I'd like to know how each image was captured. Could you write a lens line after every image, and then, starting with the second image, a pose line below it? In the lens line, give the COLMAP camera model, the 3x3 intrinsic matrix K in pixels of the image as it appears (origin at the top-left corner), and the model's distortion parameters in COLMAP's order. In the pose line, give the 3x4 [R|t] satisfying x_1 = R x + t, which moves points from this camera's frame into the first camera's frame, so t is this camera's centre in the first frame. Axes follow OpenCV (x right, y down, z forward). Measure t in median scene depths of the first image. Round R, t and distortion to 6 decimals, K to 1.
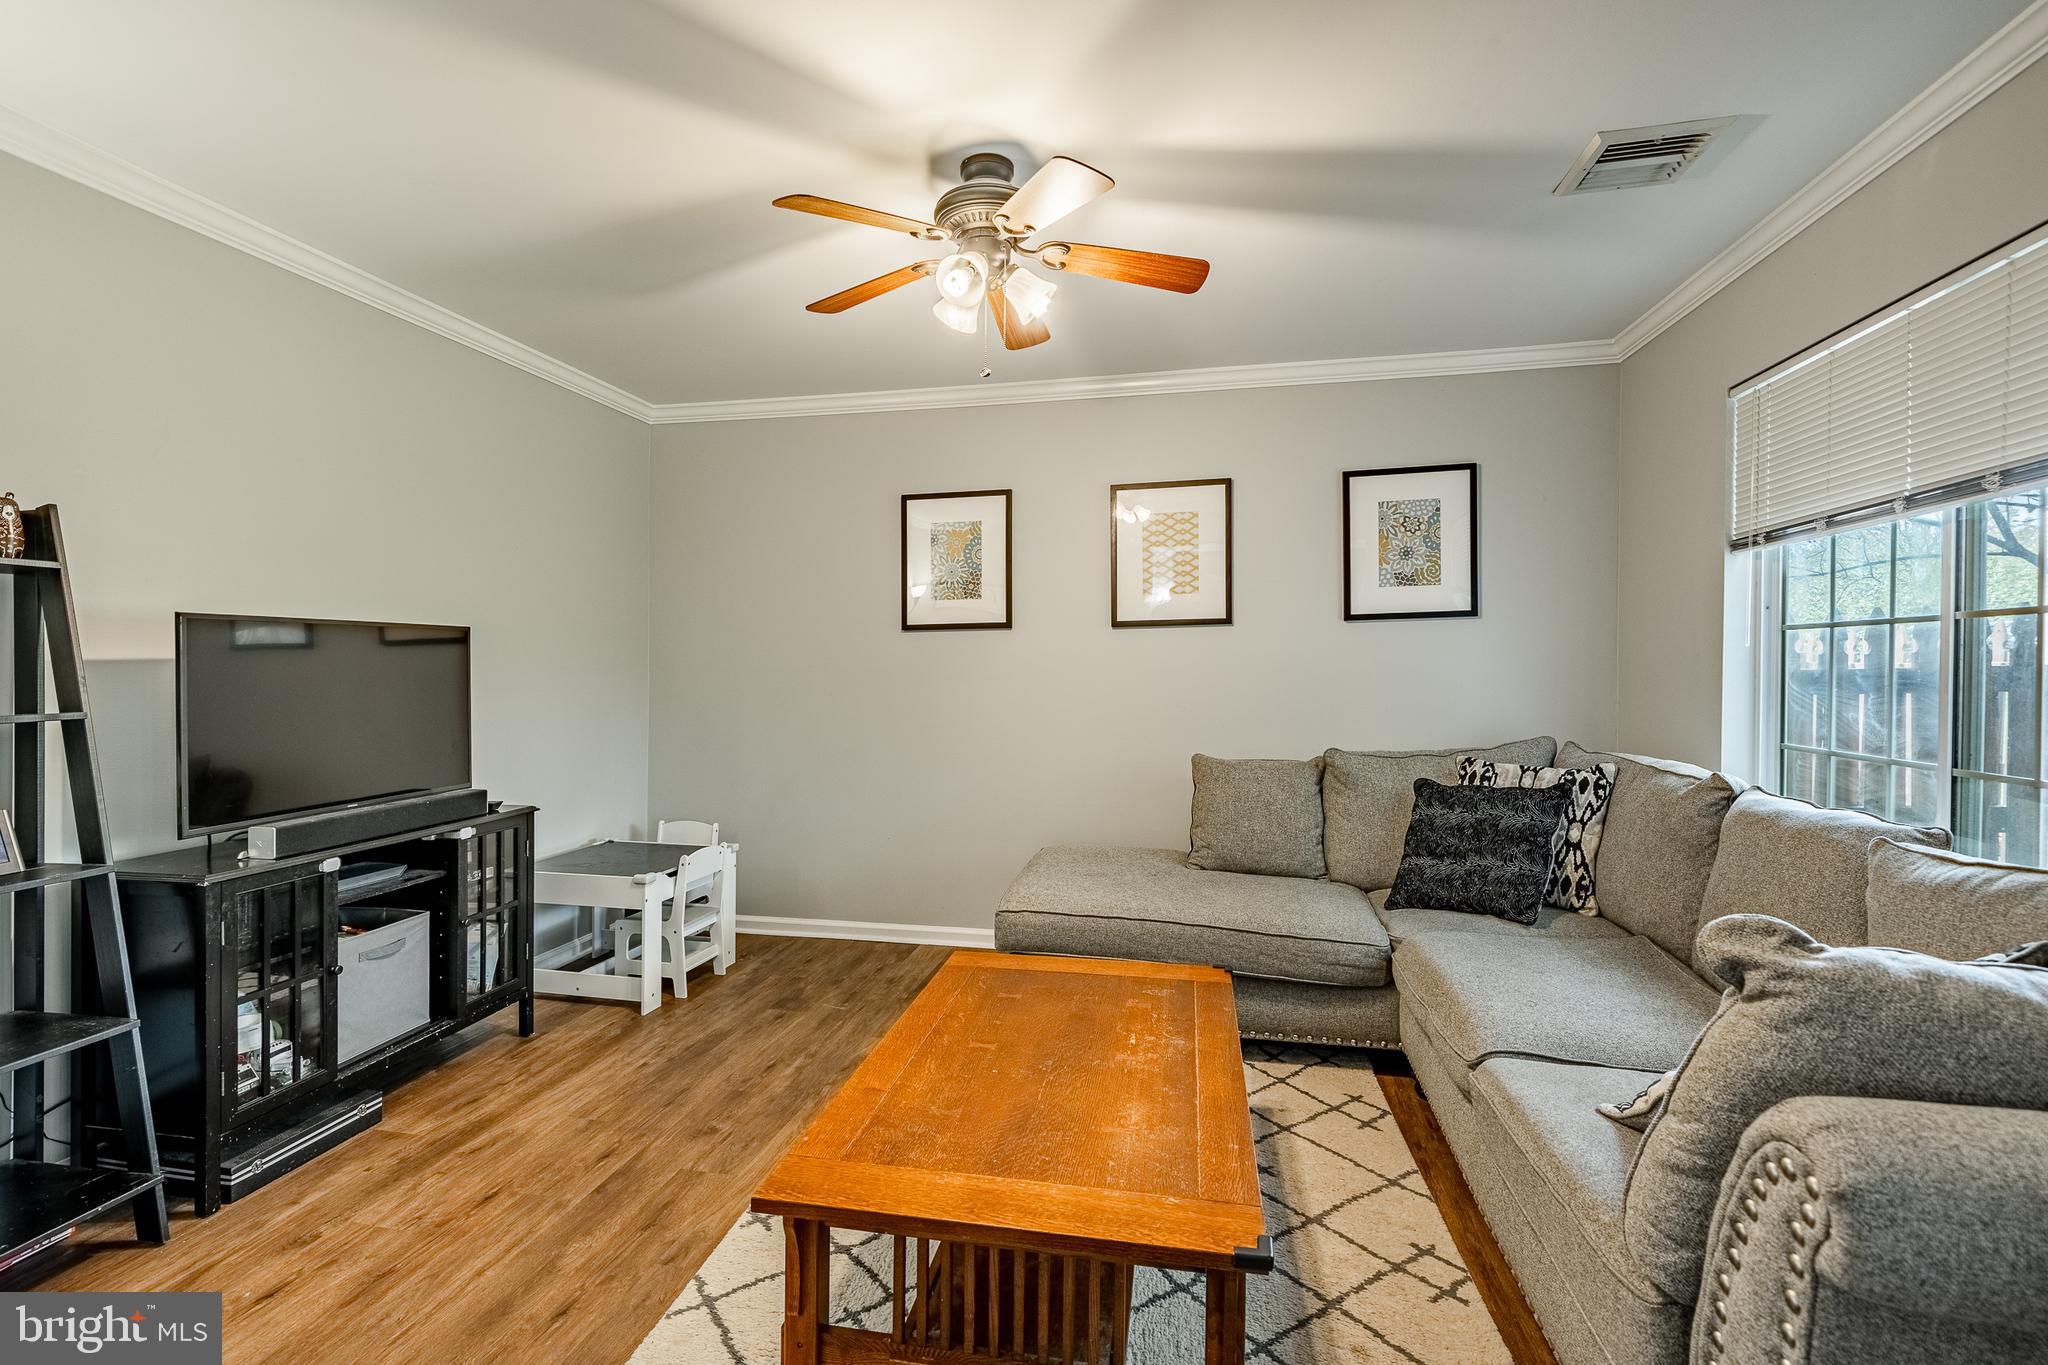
lens RADIAL K [[937.0, 0, 1019.7], [0, 937.0, 673.6], [0, 0, 1]] dist [-0.002446, -0.001533]
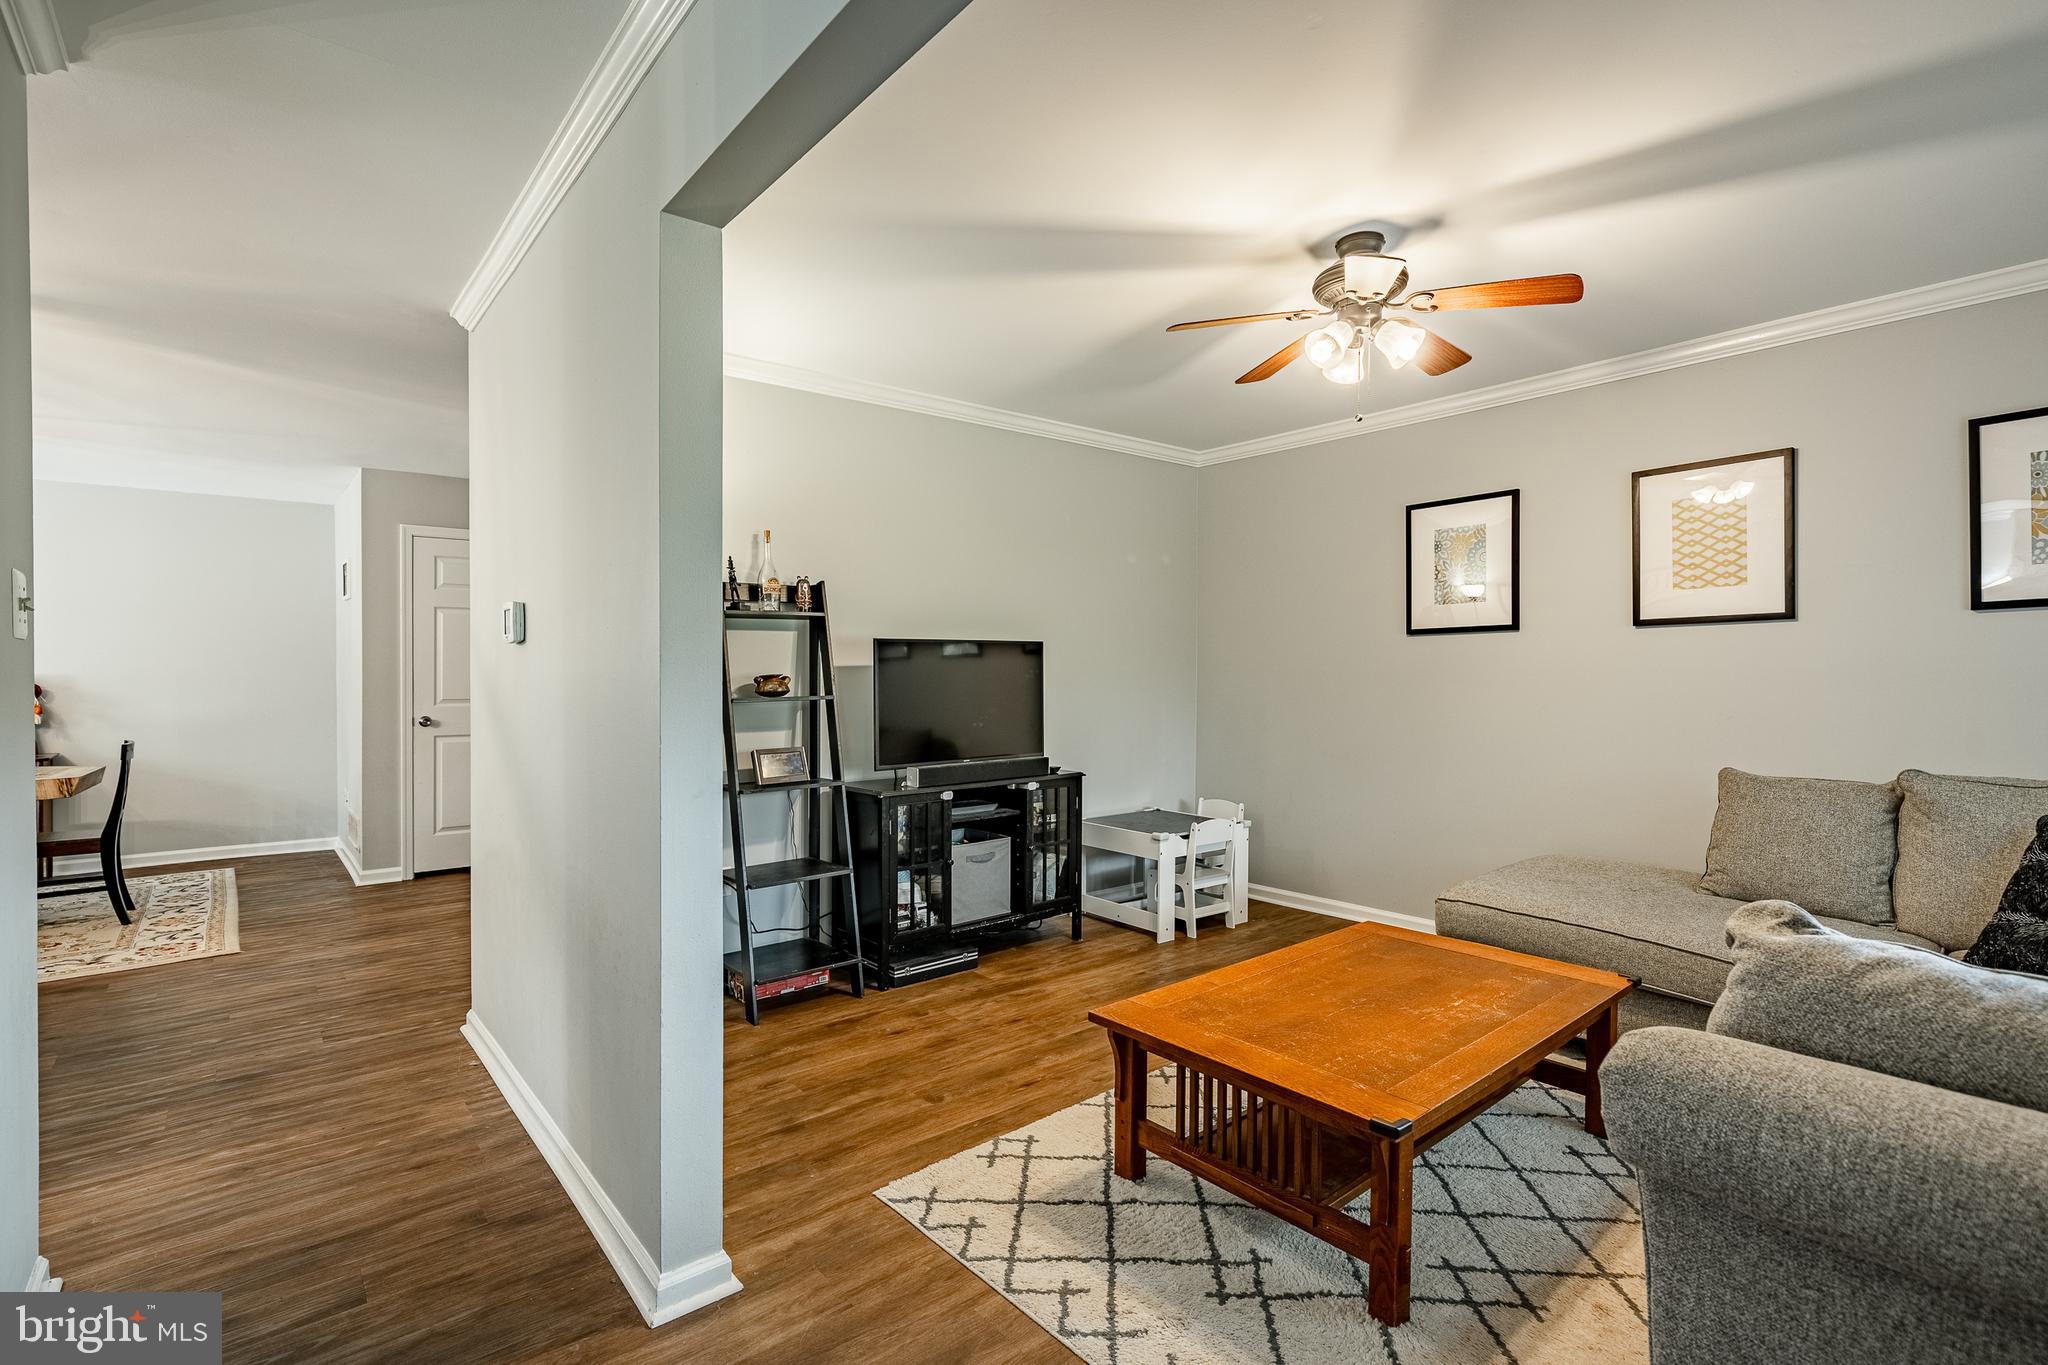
lens RADIAL K [[946.7, 0, 1024.0], [0, 946.7, 682.5], [0, 0, 1]] dist [-0.000774, -0.000572]
pose [[0.786625, 0.007372, -0.617387, 0.308404], [-0.003523, 0.999966, 0.007452, 0.001113], [0.617421, -0.003687, 0.786625, -0.156919]]
